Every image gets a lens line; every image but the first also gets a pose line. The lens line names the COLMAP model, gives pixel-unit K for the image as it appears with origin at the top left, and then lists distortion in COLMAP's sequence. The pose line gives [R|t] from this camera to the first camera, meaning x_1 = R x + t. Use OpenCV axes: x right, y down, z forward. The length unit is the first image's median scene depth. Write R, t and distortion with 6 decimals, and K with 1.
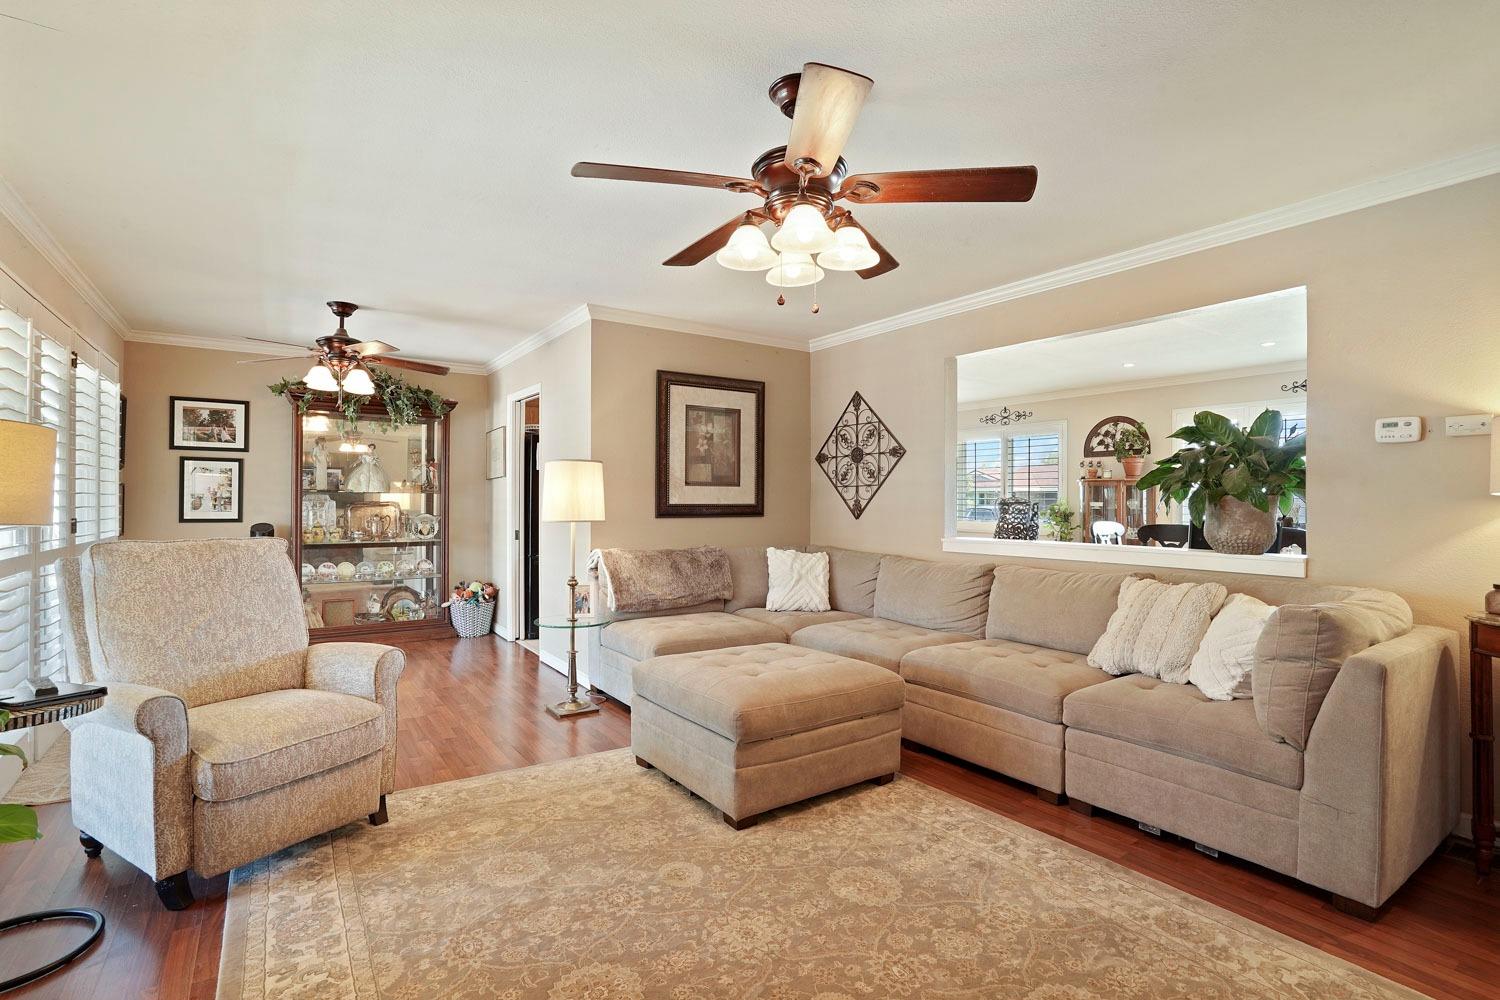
lens RADIAL K [[705.8, 0, 754.6], [0, 705.8, 504.5], [0, 0, 1]] dist [-0.005267, 0.000539]
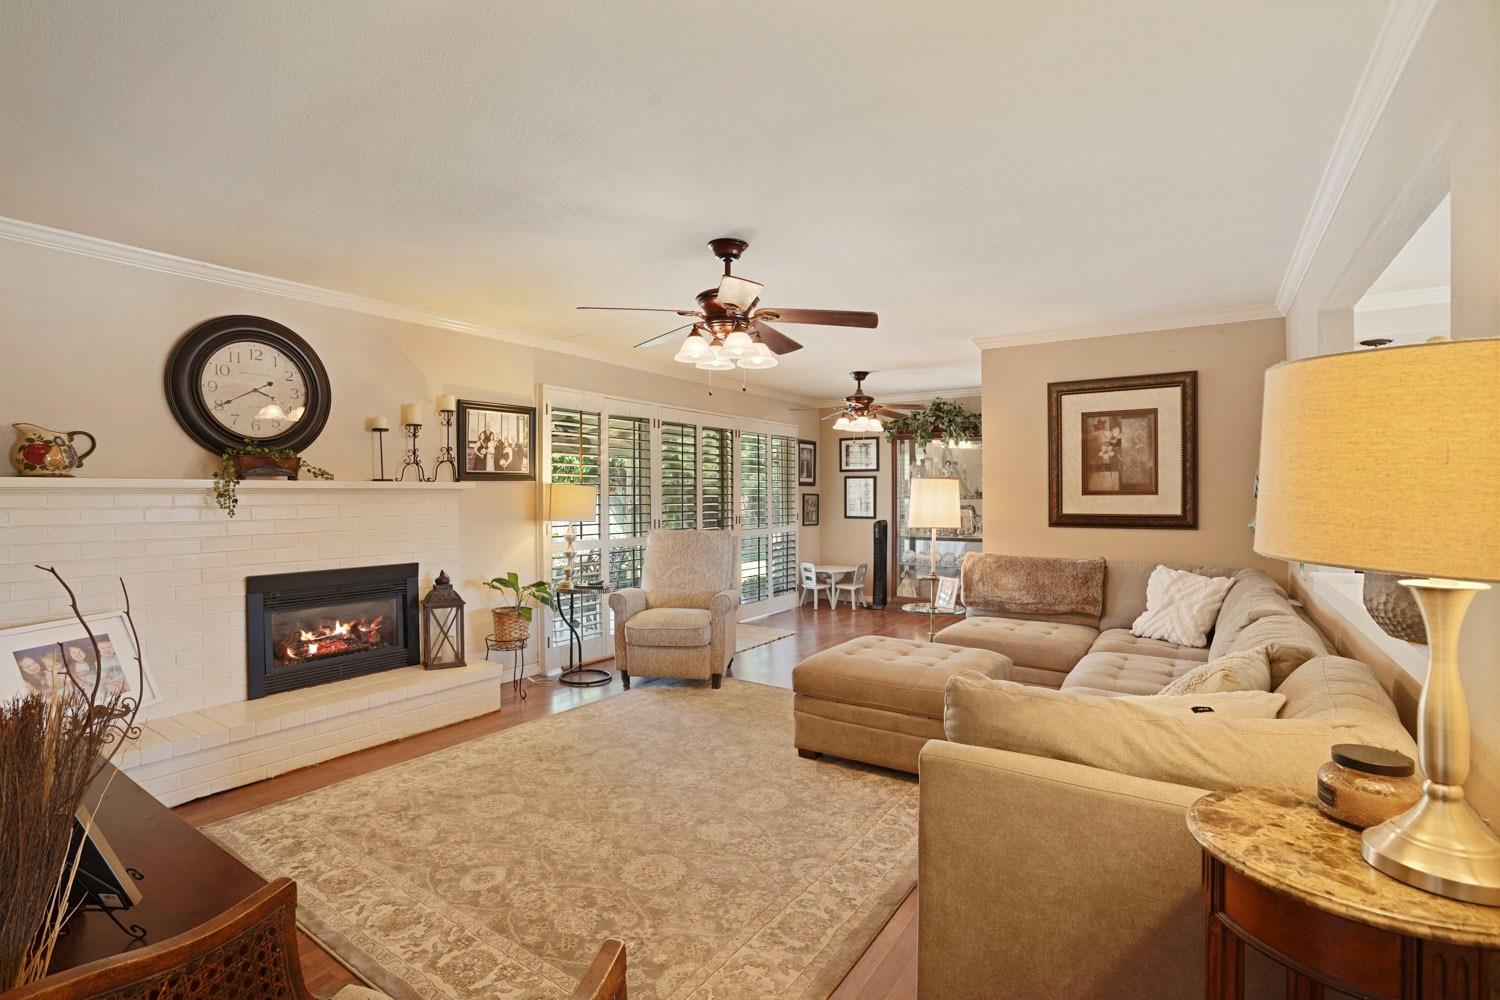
lens RADIAL K [[705.8, 0, 752.7], [0, 705.8, 494.1], [0, 0, 1]] dist [-0.005267, 0.000539]
pose [[0.383930, -0.000894, -0.923362, 0.627716], [-0.004301, 0.999987, -0.002757, -0.023392], [0.923352, 0.005030, 0.383921, 0.201729]]
